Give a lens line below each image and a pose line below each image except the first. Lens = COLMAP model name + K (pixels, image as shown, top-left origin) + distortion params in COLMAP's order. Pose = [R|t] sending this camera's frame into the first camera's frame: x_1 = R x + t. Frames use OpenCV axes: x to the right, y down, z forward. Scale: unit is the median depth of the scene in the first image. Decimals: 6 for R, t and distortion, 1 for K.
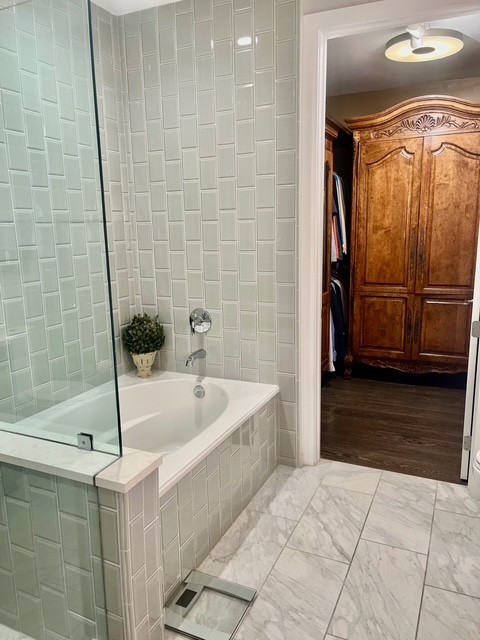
lens RADIAL K [[492.3, 0, 238.1], [0, 492.3, 318.1], [0, 0, 1]] dist [0.067825, -0.060797]
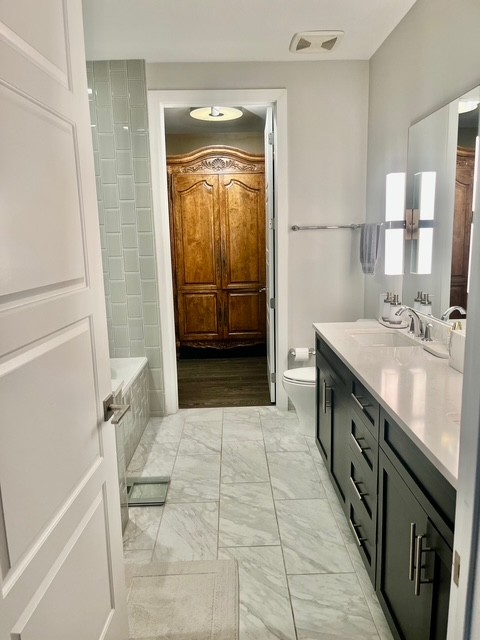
lens RADIAL K [[492.3, 0, 240.4], [0, 492.3, 320.6], [0, 0, 1]] dist [0.067825, -0.060797]
pose [[0.898495, -0.075604, 0.432425, -0.206616], [0.087252, 0.996161, -0.007127, 0.055626], [-0.430226, 0.044133, 0.901642, -0.250816]]
